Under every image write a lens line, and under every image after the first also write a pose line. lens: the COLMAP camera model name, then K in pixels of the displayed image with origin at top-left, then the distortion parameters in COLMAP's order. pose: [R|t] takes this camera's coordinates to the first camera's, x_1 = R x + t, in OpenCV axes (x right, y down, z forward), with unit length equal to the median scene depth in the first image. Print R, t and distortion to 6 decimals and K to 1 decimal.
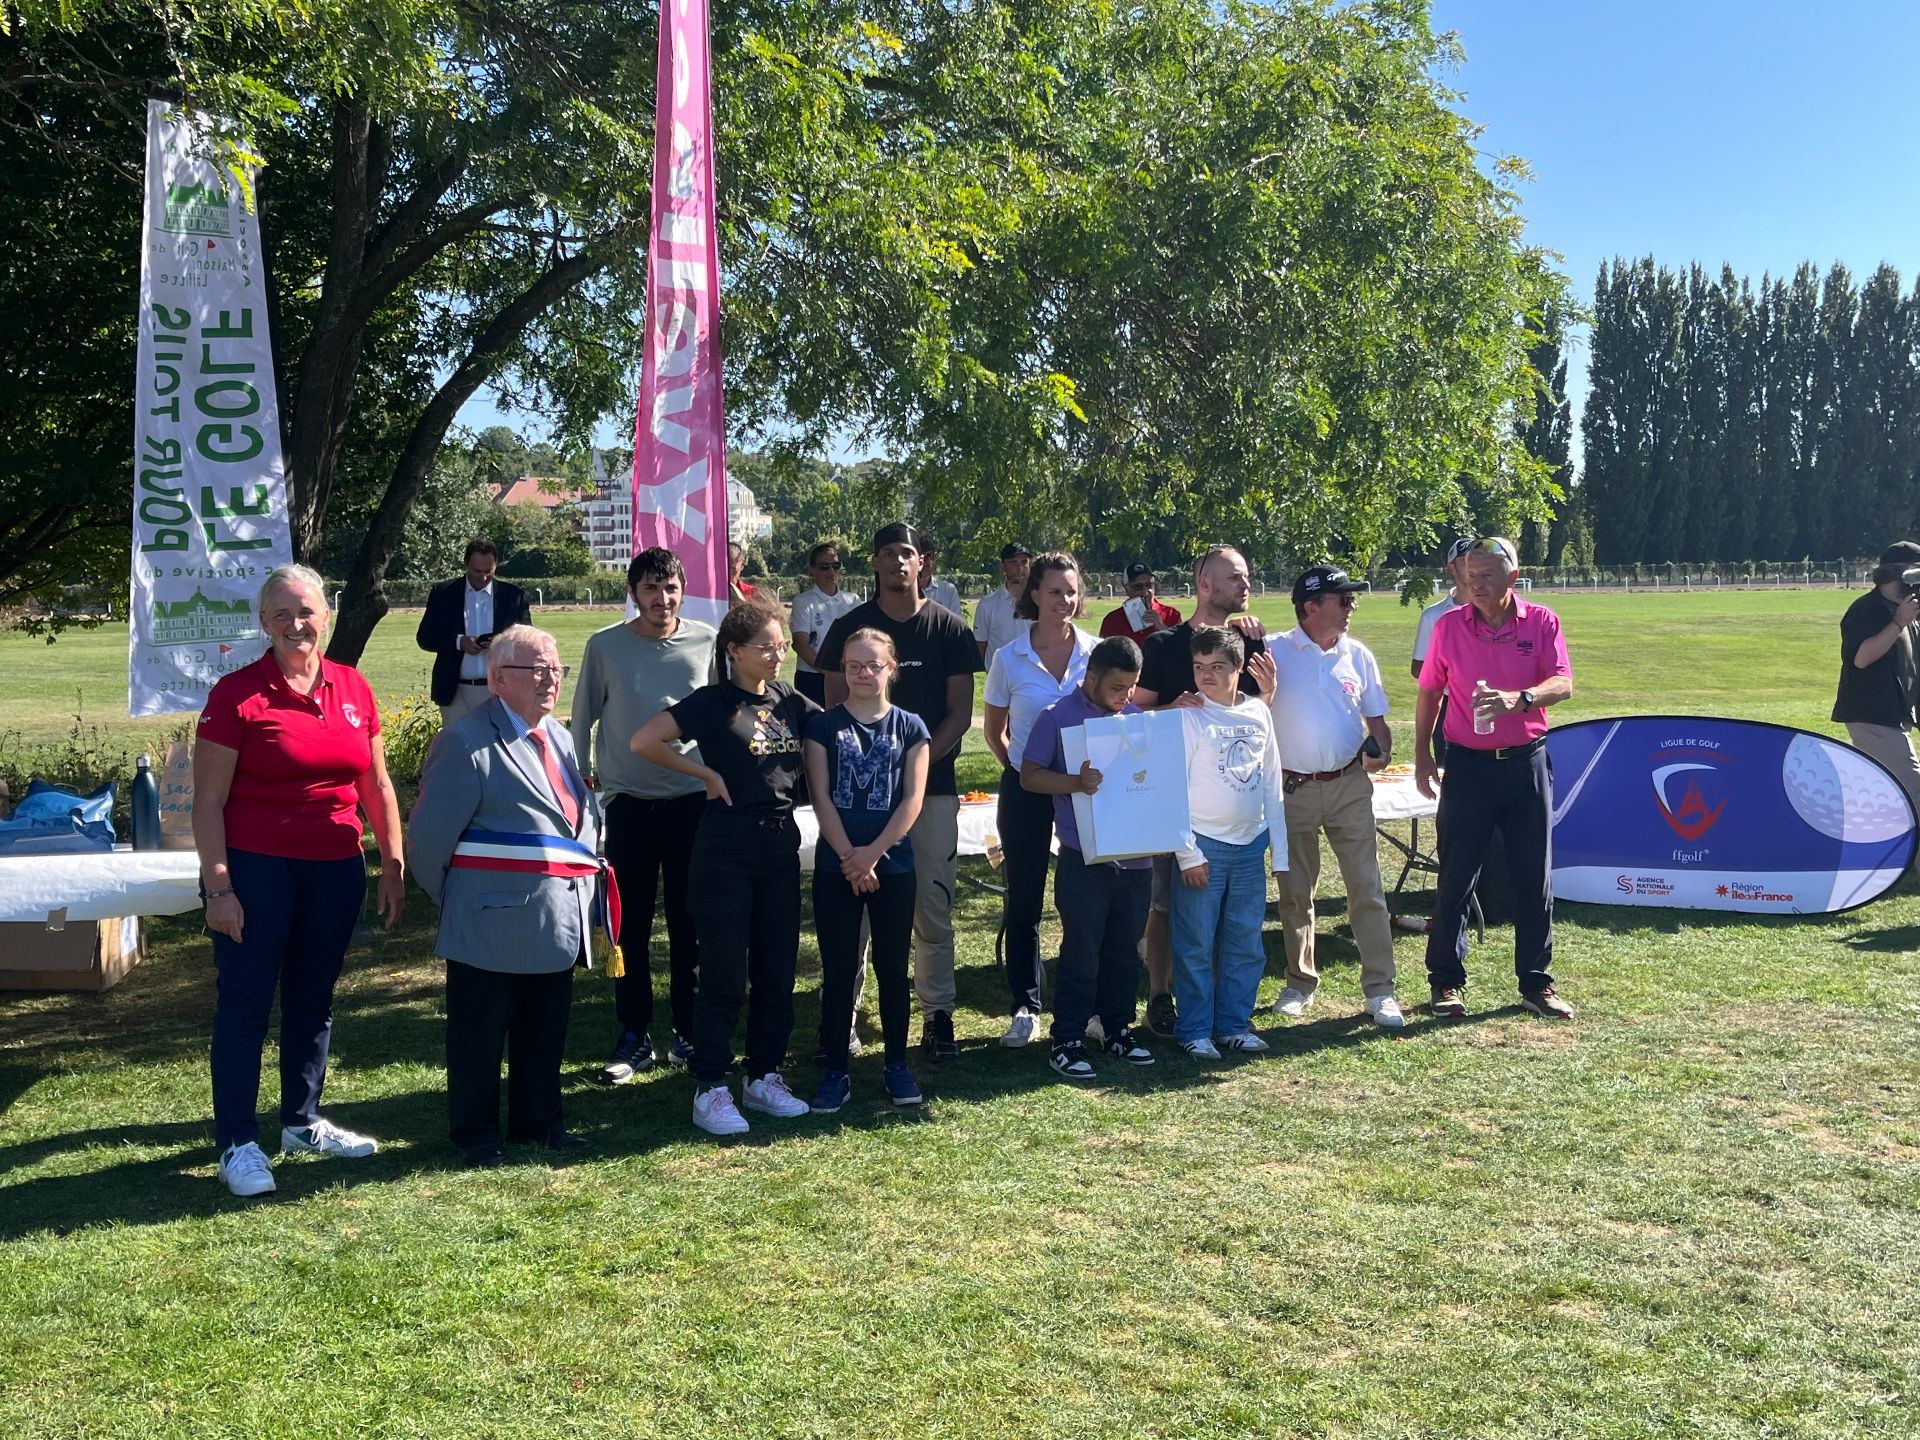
lens RADIAL K [[1930.1, 0, 964.2], [0, 1930.1, 730.8], [0, 0, 1]] dist [0.040498, 0.000000]
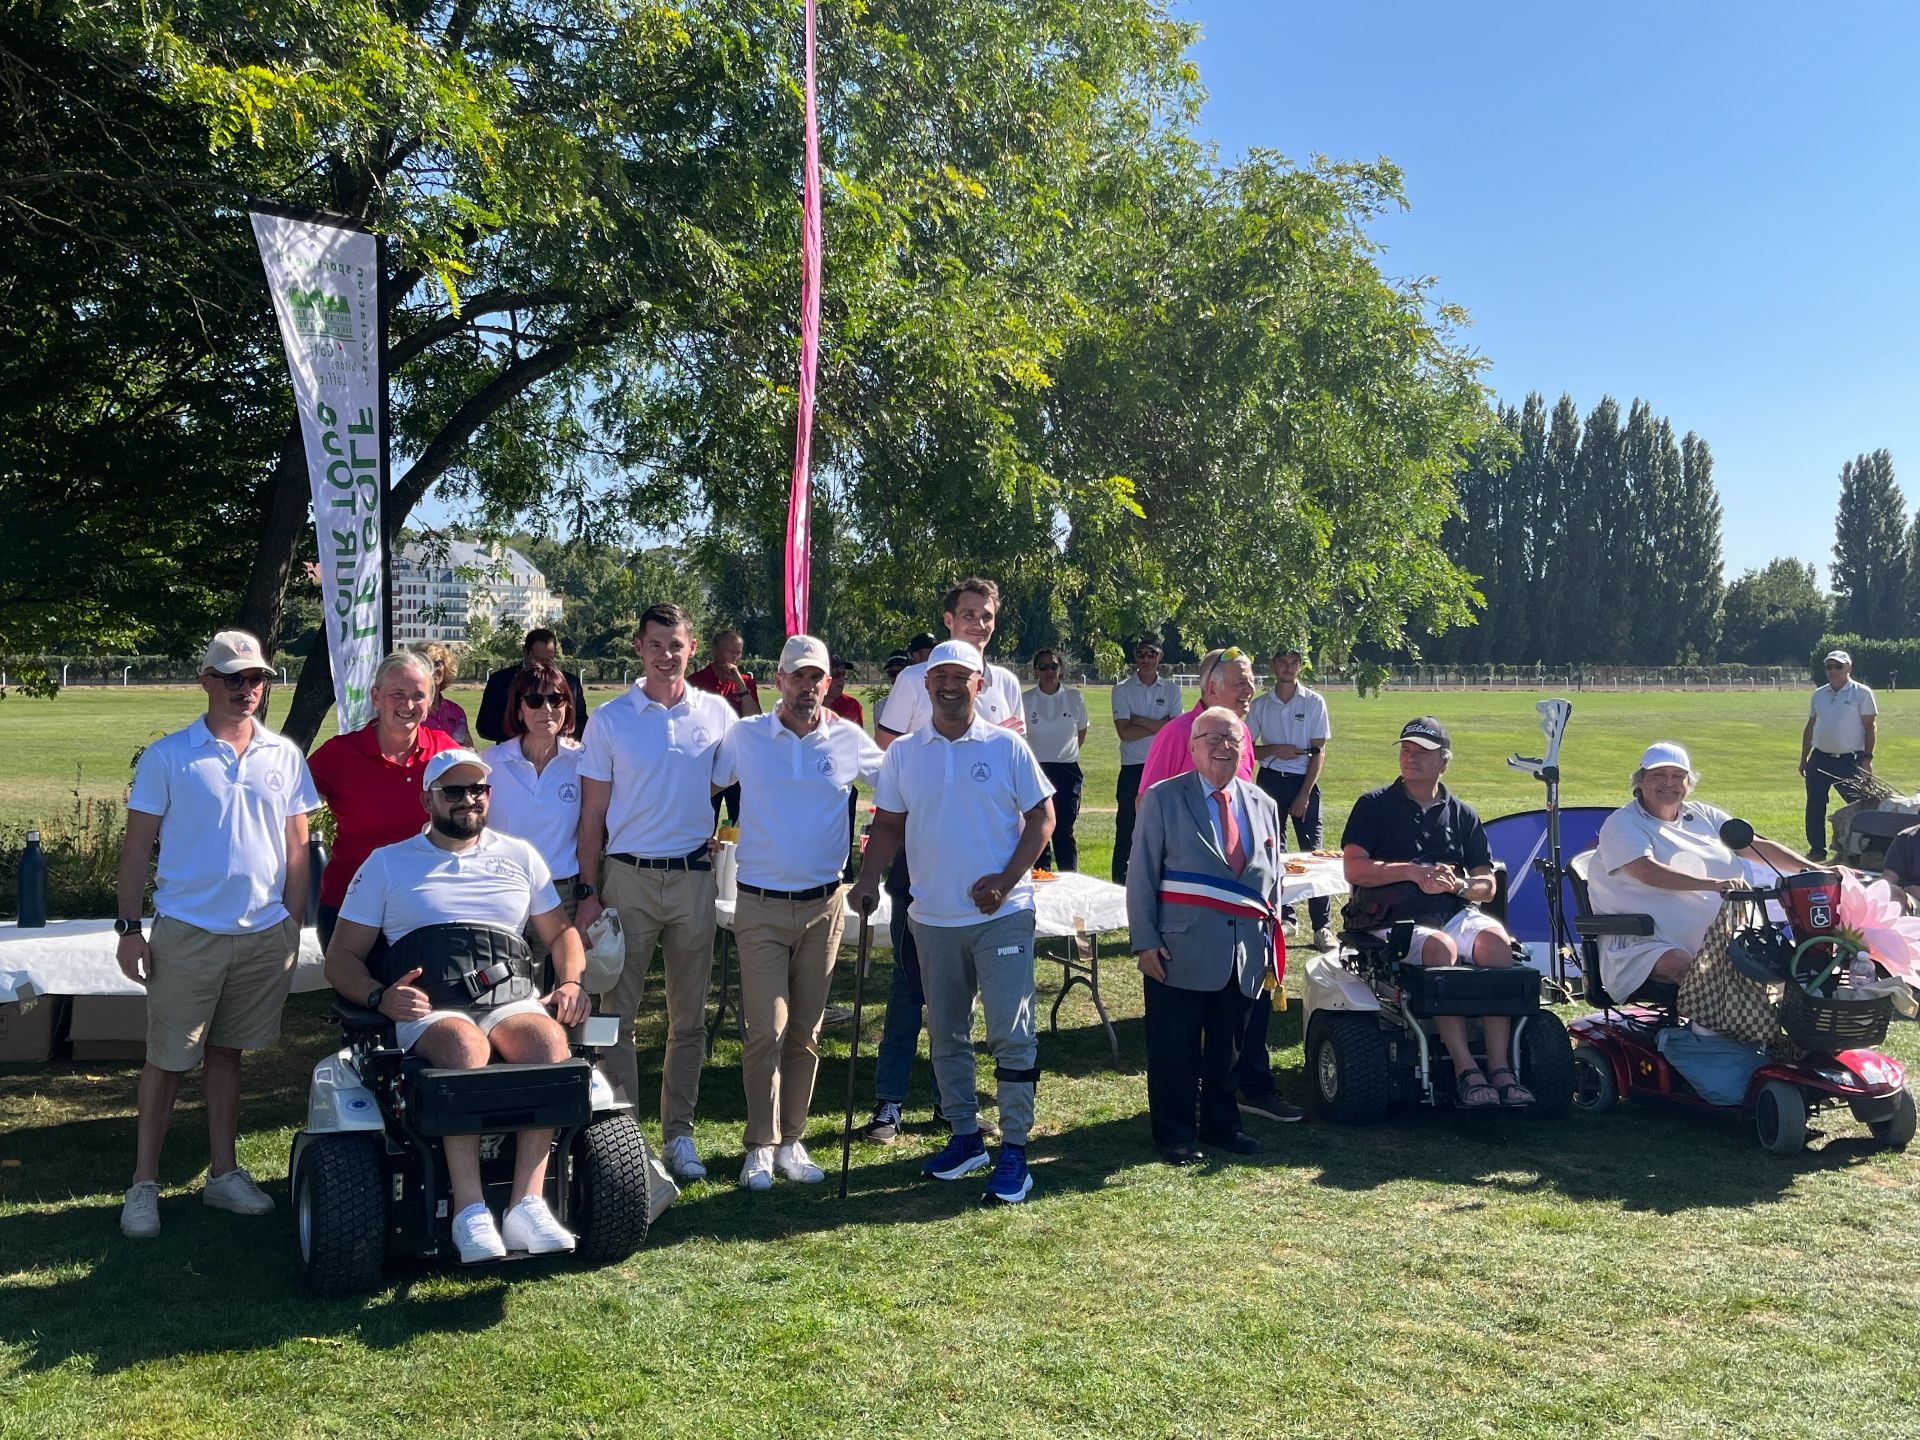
lens RADIAL K [[1879.6, 0, 958.4], [0, 1879.6, 732.2], [0, 0, 1]] dist [0.004367, 0.000000]
pose [[0.993467, 0.015822, 0.113014, -0.135644], [-0.010878, 0.998962, -0.044235, 0.001269], [-0.113597, 0.042717, 0.992608, -0.035743]]
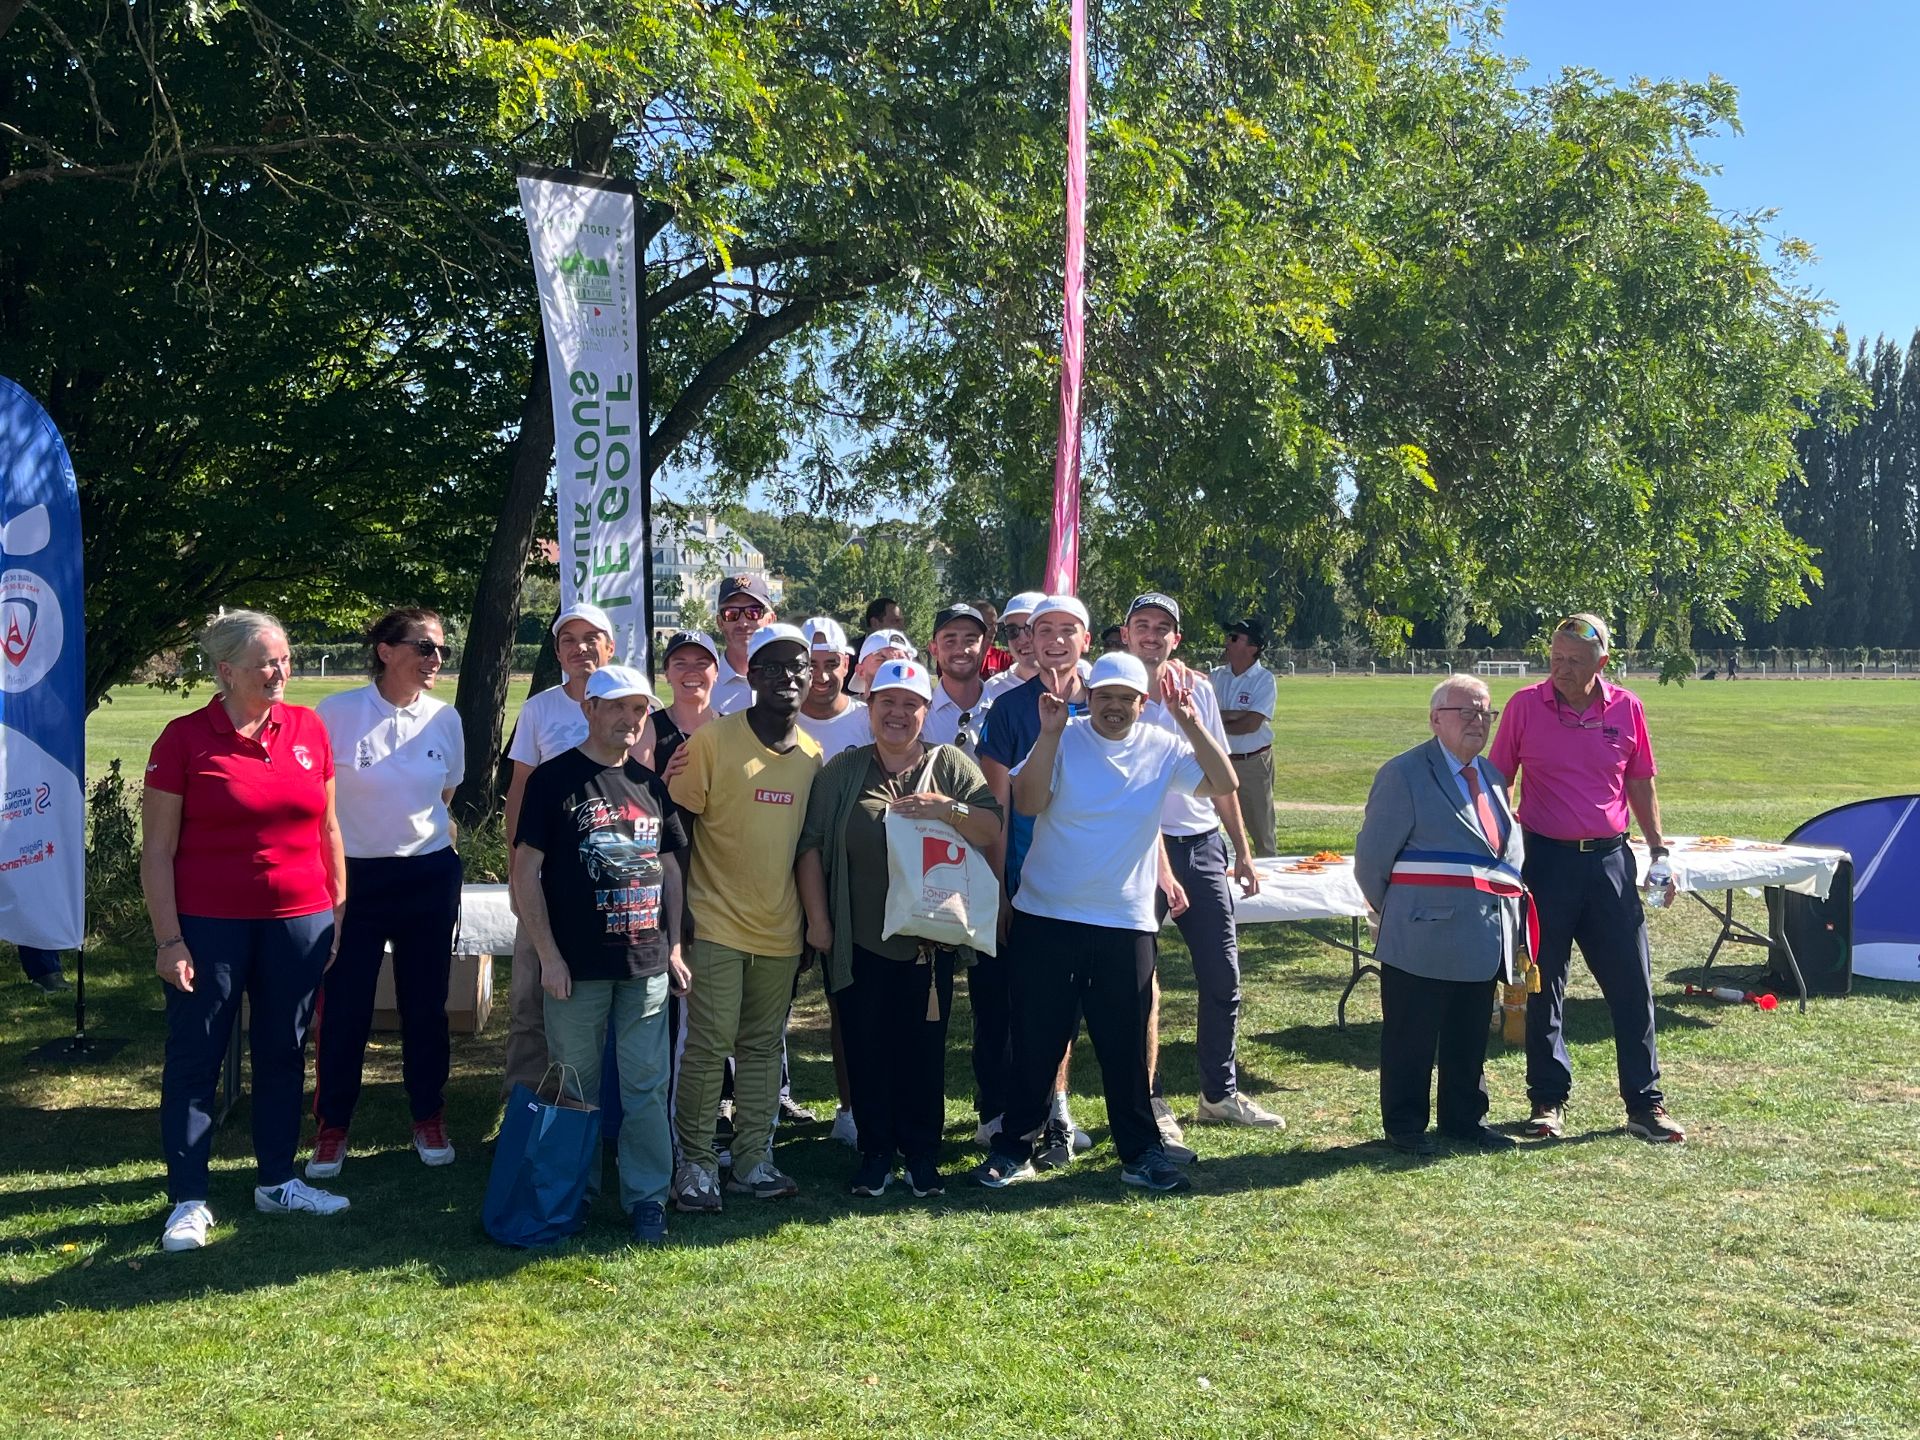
lens RADIAL K [[2142.1, 0, 996.3], [0, 2142.1, 706.0], [0, 0, 1]] dist [0.044406, 0.000000]
pose [[0.999862, 0.015582, 0.005728, -0.149693], [-0.015251, 0.998430, -0.053902, 0.015997], [-0.006559, 0.053807, 0.998530, -0.112778]]
